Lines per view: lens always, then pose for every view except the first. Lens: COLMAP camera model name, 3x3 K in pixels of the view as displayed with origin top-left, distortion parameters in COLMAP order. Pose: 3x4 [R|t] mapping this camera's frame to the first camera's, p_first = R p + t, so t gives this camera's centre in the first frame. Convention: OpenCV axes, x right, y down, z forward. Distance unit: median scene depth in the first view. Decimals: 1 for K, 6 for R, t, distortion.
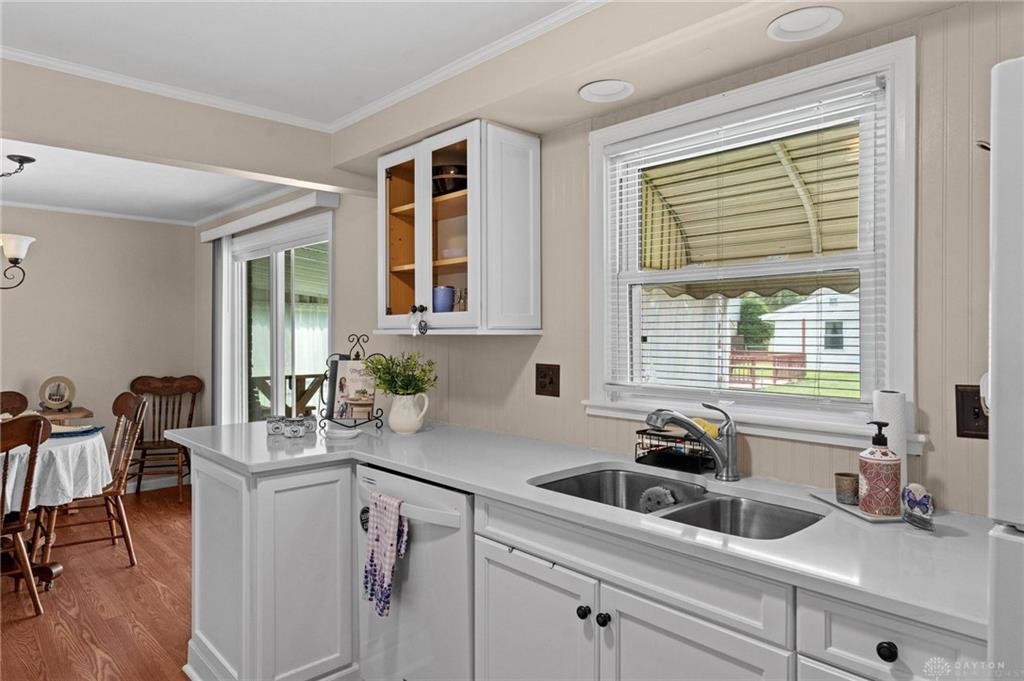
lens RADIAL K [[625.6, 0, 512.4], [0, 625.6, 332.6], [0, 0, 1]] dist [-0.002193, 0.000803]
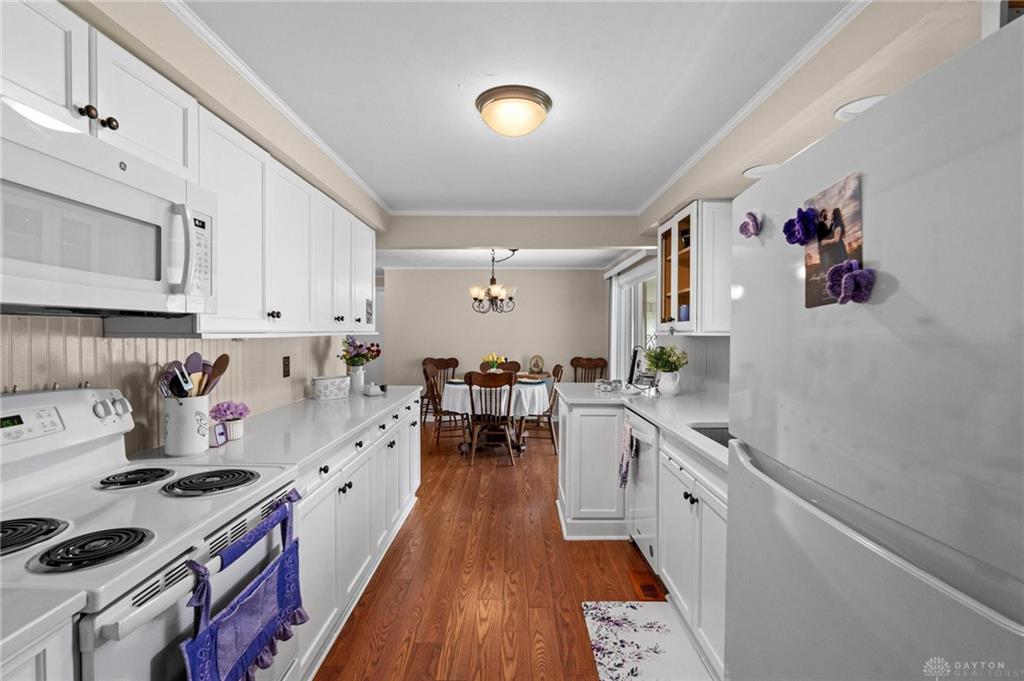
lens RADIAL K [[463.7, 0, 515.8], [0, 463.7, 336.0], [0, 0, 1]] dist [-0.006924, 0.001743]
pose [[0.726136, 0.007284, -0.687512, 0.362433], [-0.000136, 0.999945, 0.010451, -0.007047], [0.687551, -0.007495, 0.726098, -0.147921]]
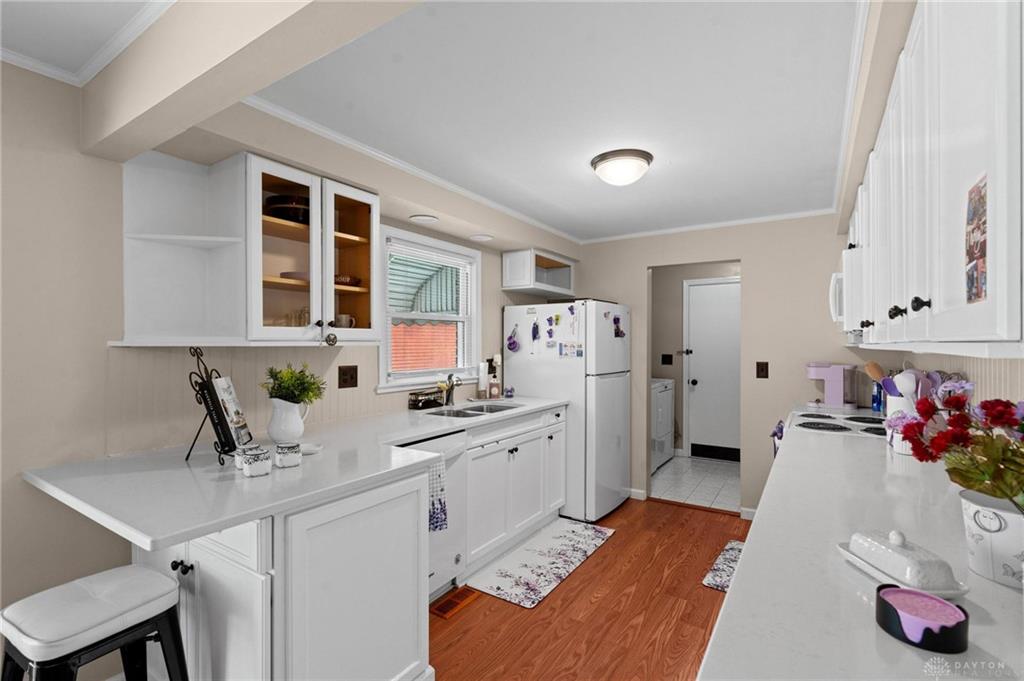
lens RADIAL K [[463.7, 0, 511.8], [0, 463.7, 340.1], [0, 0, 1]] dist [-0.006924, 0.001743]
pose [[-0.231106, 0.006616, 0.972906, -0.991750], [-0.003986, 0.999962, -0.007747, -0.002225], [-0.972920, -0.005669, -0.231071, 0.806764]]
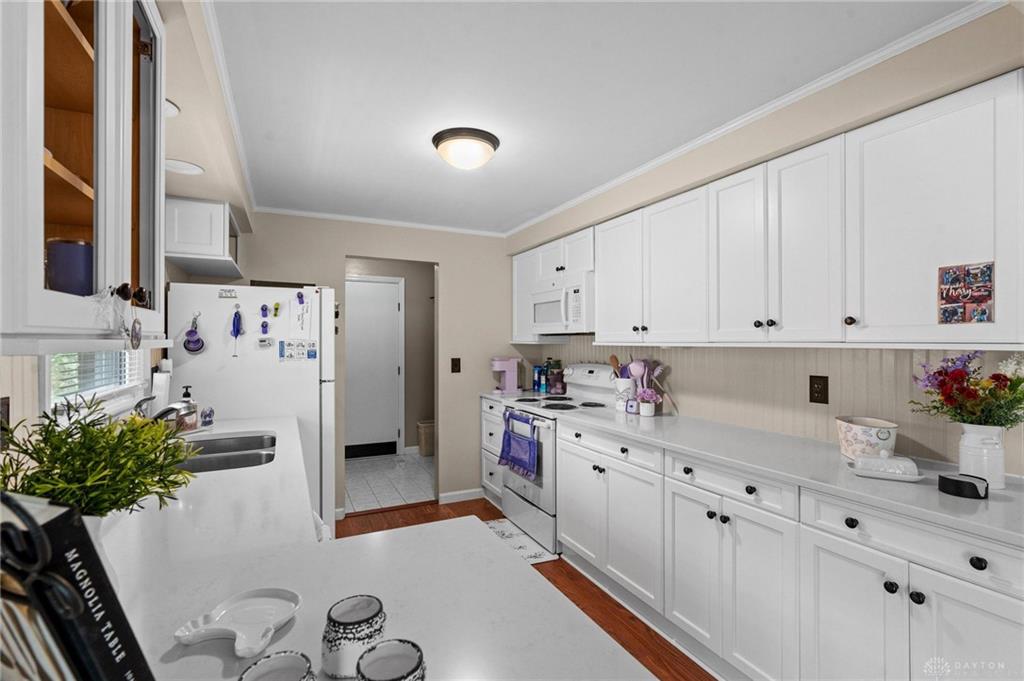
lens RADIAL K [[463.7, 0, 514.6], [0, 463.7, 343.4], [0, 0, 1]] dist [-0.006924, 0.001743]
pose [[-0.945574, -0.003840, 0.325385, -0.505004], [-0.002899, 0.999990, 0.003376, -0.004628], [-0.325395, 0.002249, -0.945576, 1.143362]]
